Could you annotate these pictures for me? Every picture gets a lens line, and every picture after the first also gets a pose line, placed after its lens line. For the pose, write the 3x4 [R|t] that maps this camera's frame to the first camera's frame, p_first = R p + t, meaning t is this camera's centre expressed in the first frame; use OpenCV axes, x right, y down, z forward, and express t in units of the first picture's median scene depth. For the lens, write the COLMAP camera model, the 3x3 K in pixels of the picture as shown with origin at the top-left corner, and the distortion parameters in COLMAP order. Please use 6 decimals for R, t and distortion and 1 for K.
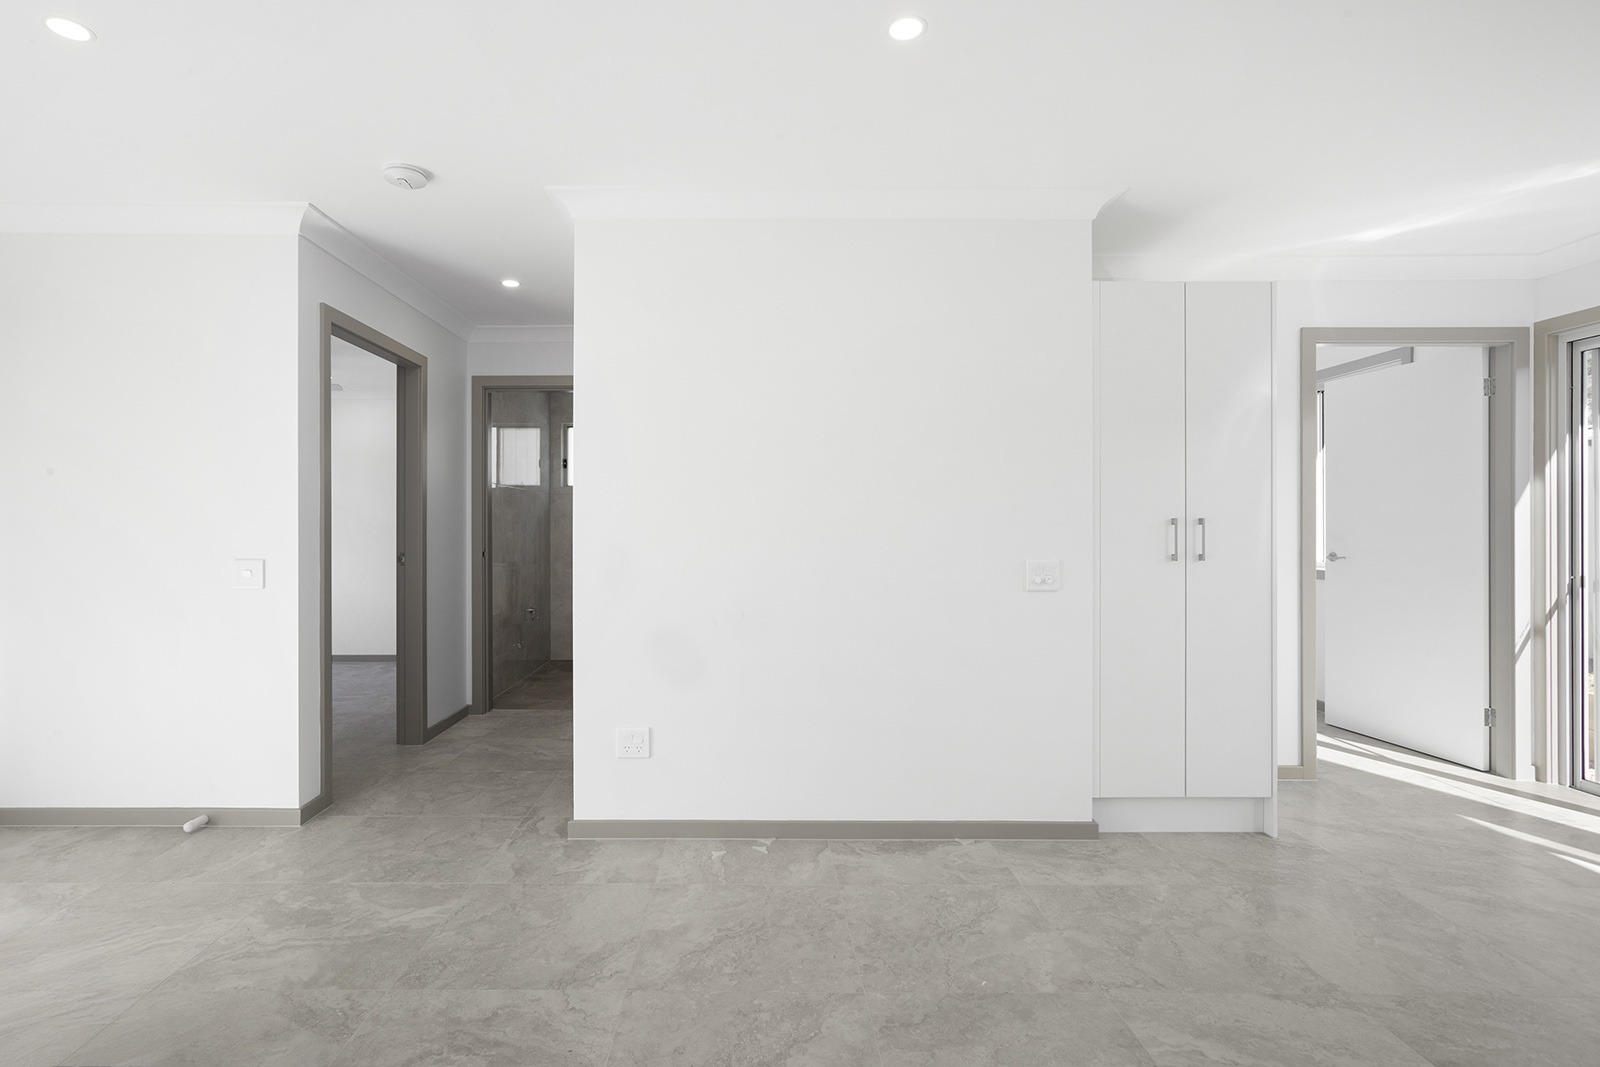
lens RADIAL K [[779.6, 0, 755.5], [0, 779.6, 536.3], [0, 0, 1]] dist [-0.015169, 0.014475]
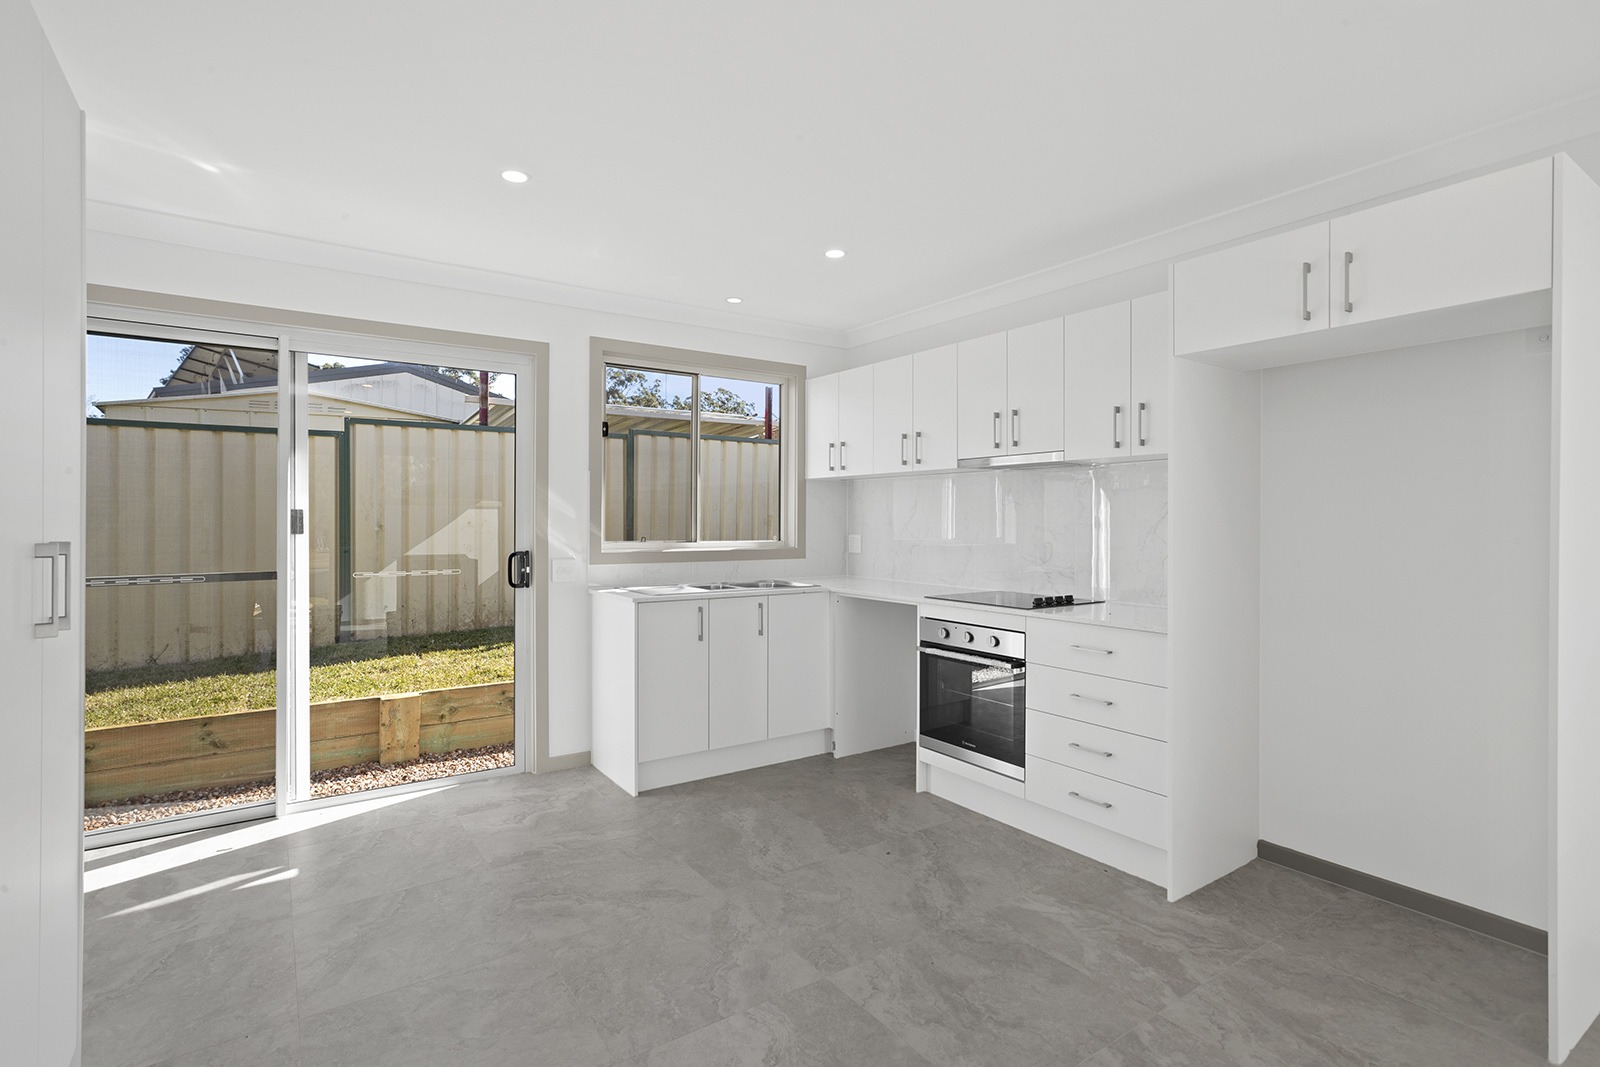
lens RADIAL K [[779.6, 0, 787.6], [0, 779.6, 517.2], [0, 0, 1]] dist [-0.015169, 0.014475]
pose [[-0.560776, 0.002349, 0.827964, -0.084059], [0.001493, 0.999997, -0.001826, -0.037833], [-0.827966, 0.000212, -0.560778, 0.907287]]
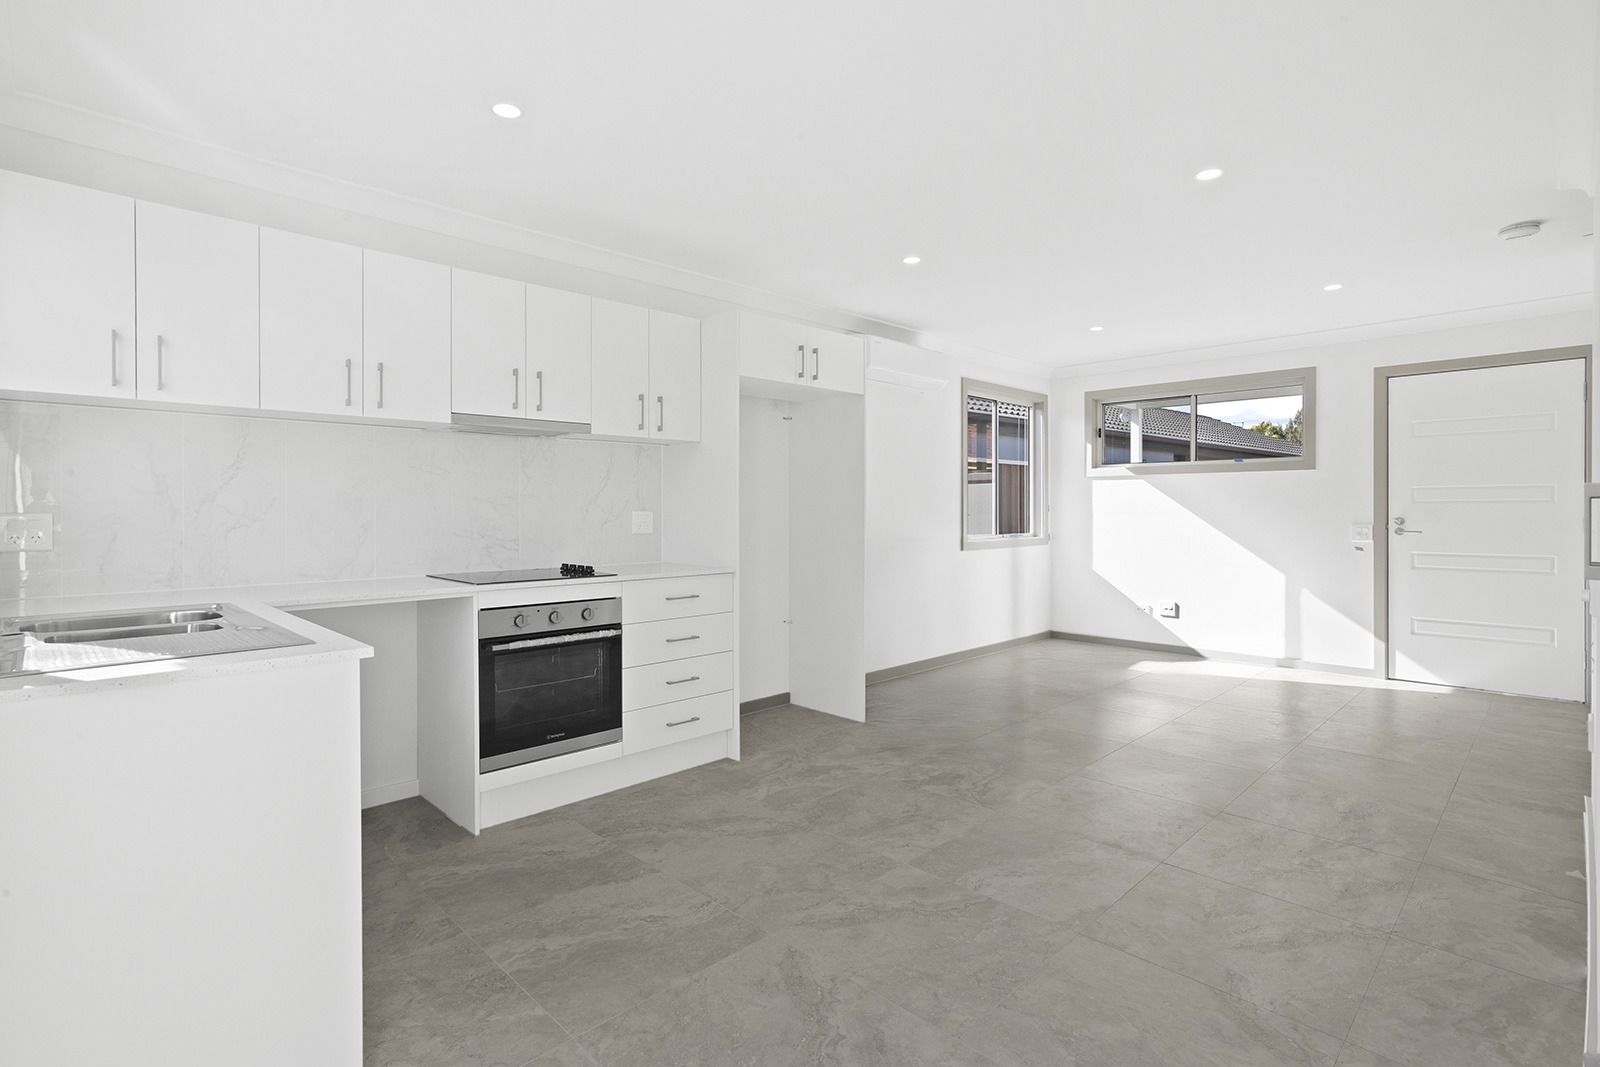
lens RADIAL K [[779.6, 0, 796.0], [0, 779.6, 512.6], [0, 0, 1]] dist [-0.015169, 0.014475]
pose [[-0.710336, 0.005676, -0.703839, 1.216931], [0.000173, 0.999969, 0.007889, -0.010575], [0.703862, 0.005483, -0.710315, 1.004658]]
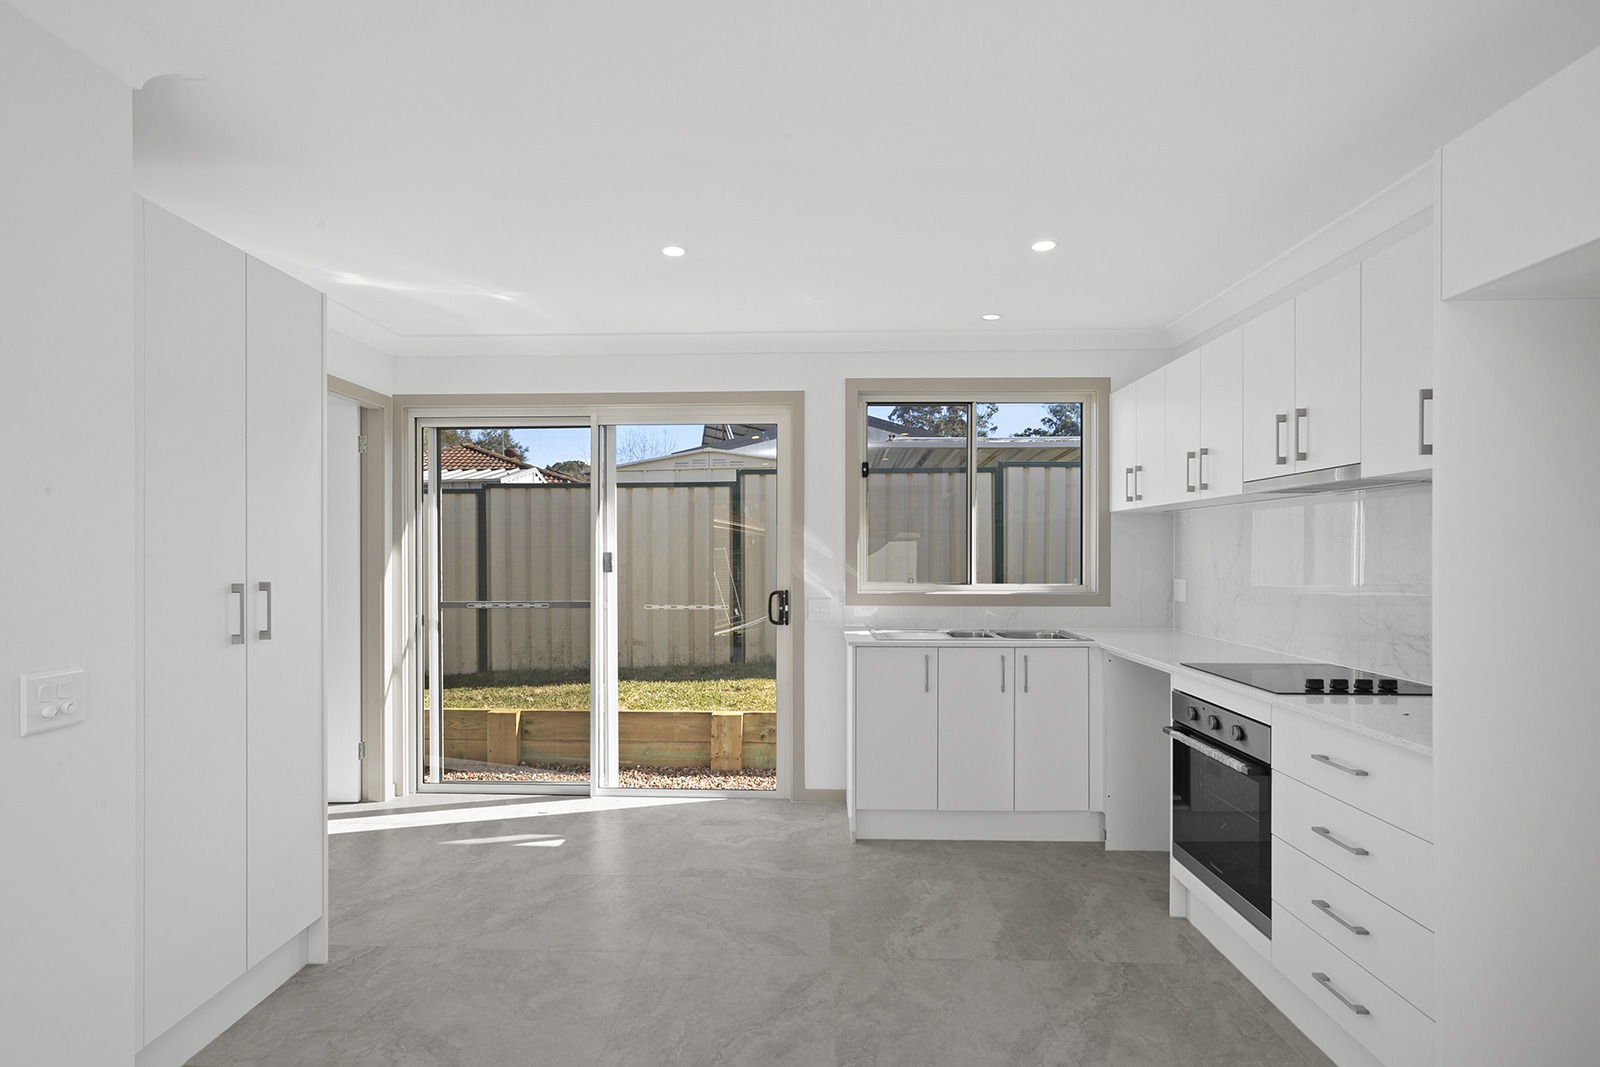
lens RADIAL K [[779.6, 0, 786.5], [0, 779.6, 559.2], [0, 0, 1]] dist [-0.015169, 0.014475]
pose [[0.034531, -0.006663, 0.999381, -0.144439], [0.002731, 0.999975, 0.006573, -0.048756], [-0.999400, 0.002503, 0.034549, 0.482747]]
